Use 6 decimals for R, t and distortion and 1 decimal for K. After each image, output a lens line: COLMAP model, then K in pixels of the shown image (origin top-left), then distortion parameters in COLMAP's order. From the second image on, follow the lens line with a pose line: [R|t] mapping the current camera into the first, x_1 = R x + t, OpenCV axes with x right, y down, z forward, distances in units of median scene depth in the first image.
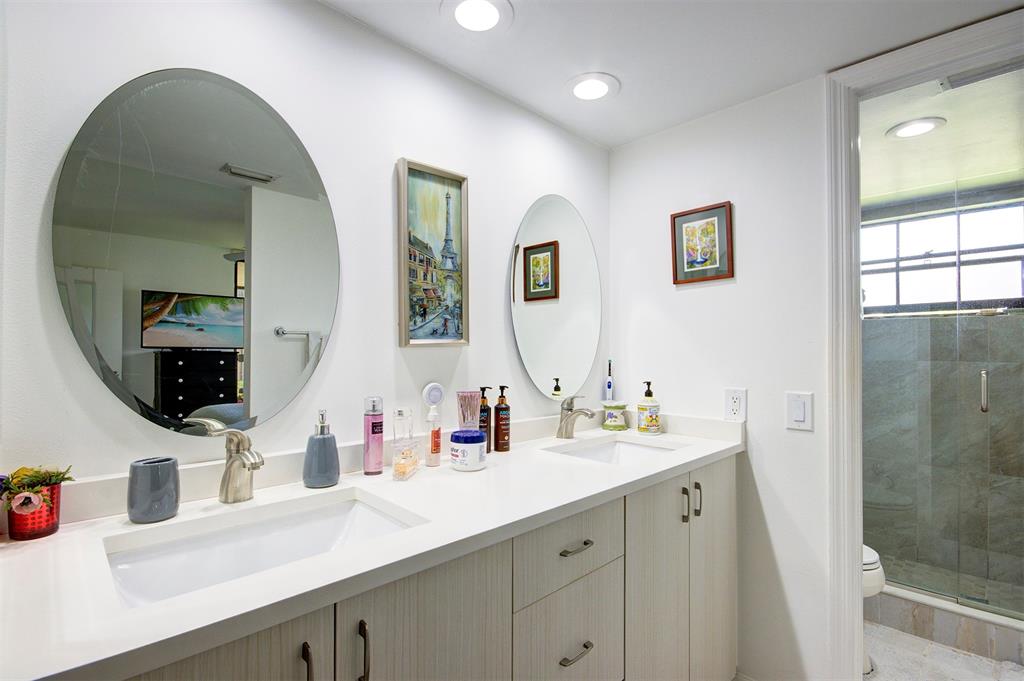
lens RADIAL K [[479.1, 0, 511.1], [0, 479.1, 340.4], [0, 0, 1]] dist [0.000646, 0.000064]
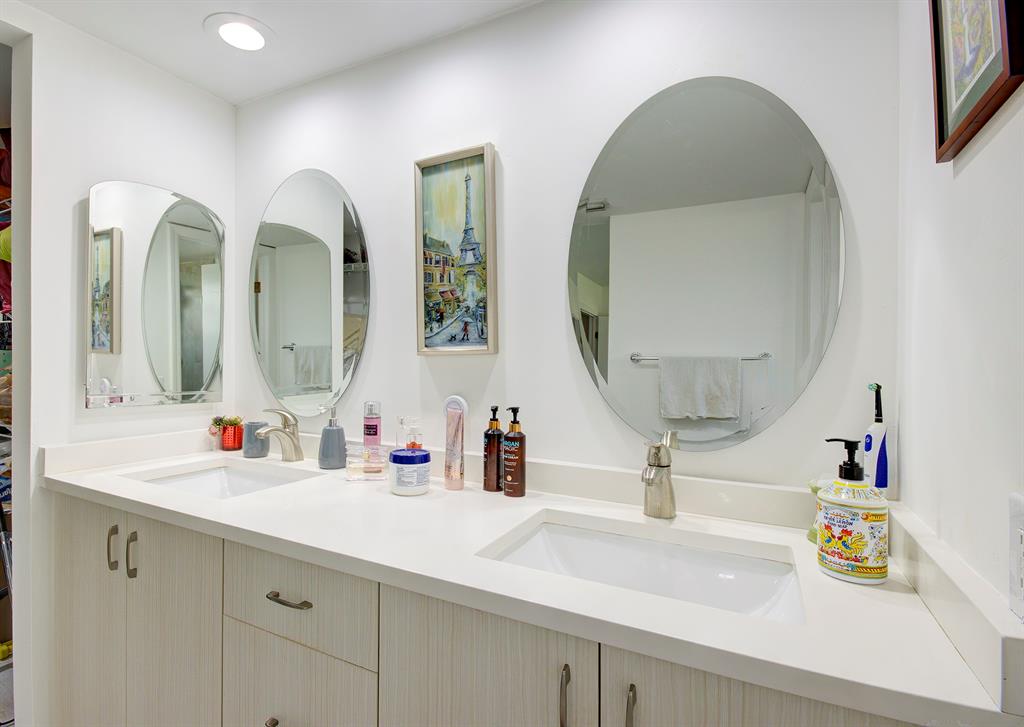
lens RADIAL K [[530.8, 0, 511.4], [0, 530.8, 363.2], [0, 0, 1]] dist [-0.001730, -0.000264]
pose [[0.299552, 0.000372, -0.954080, 0.813017], [0.006854, 0.999973, 0.002541, 0.027026], [0.954055, -0.007300, 0.299542, 0.807634]]
